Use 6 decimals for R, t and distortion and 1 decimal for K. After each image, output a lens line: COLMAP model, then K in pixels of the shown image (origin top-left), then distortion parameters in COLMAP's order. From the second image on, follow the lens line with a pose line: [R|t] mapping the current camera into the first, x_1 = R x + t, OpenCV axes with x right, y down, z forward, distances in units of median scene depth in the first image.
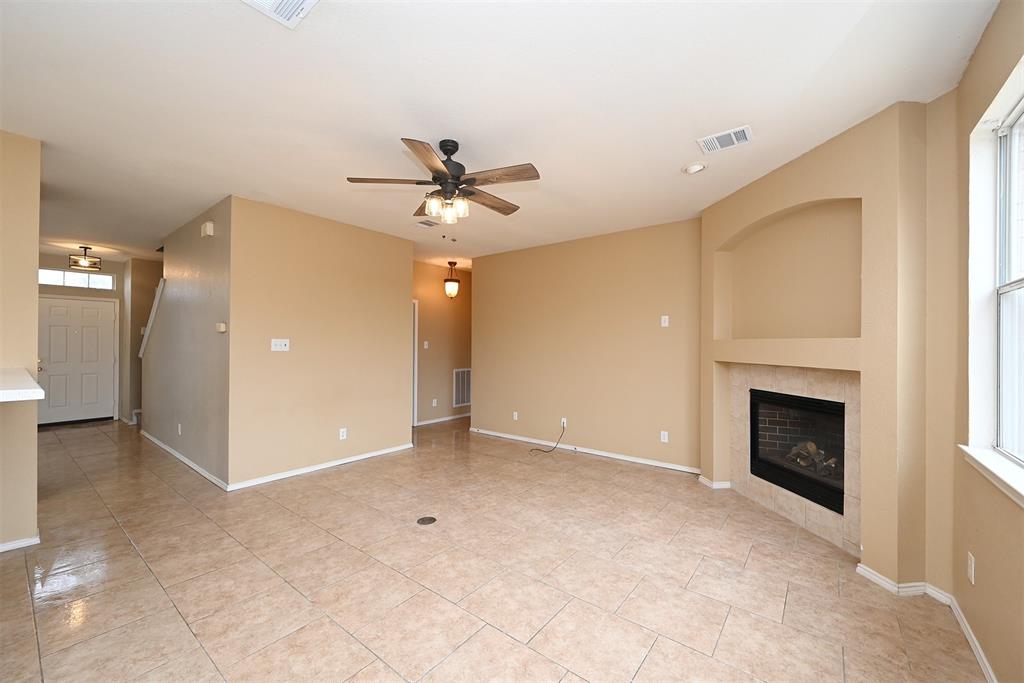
lens RADIAL K [[404.0, 0, 513.6], [0, 404.0, 345.3], [0, 0, 1]] dist [0.002648, 0.000318]
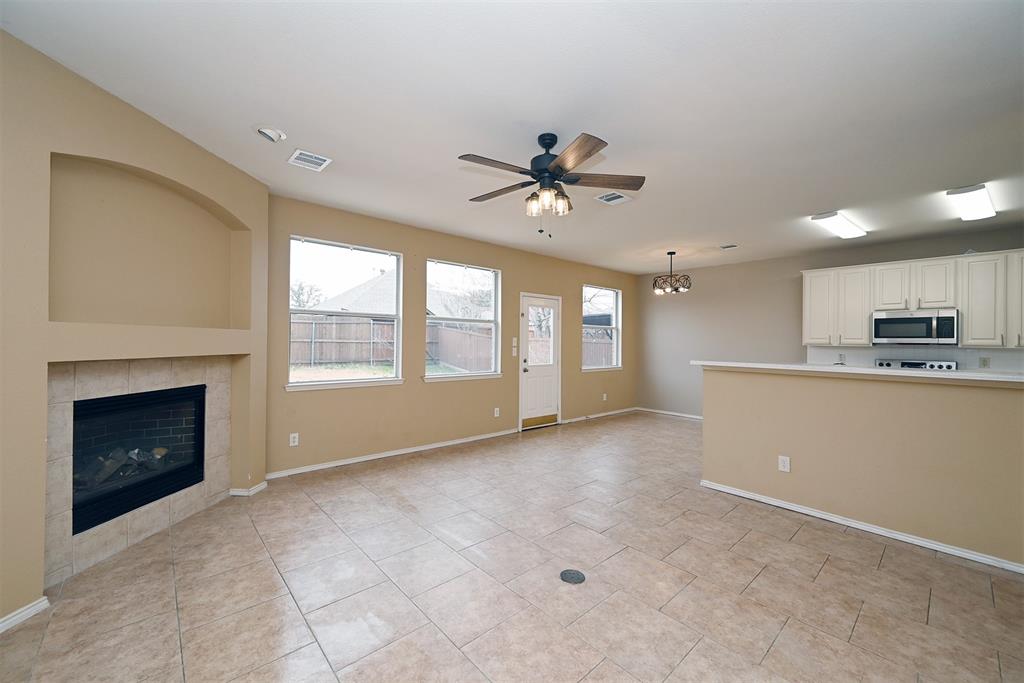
lens RADIAL K [[404.0, 0, 514.3], [0, 404.0, 339.6], [0, 0, 1]] dist [0.002648, 0.000318]
pose [[-0.984948, -0.018121, 0.171898, -0.221589], [-0.018423, 0.999830, -0.000160, -0.001860], [-0.171866, -0.003324, -0.985115, 1.696071]]
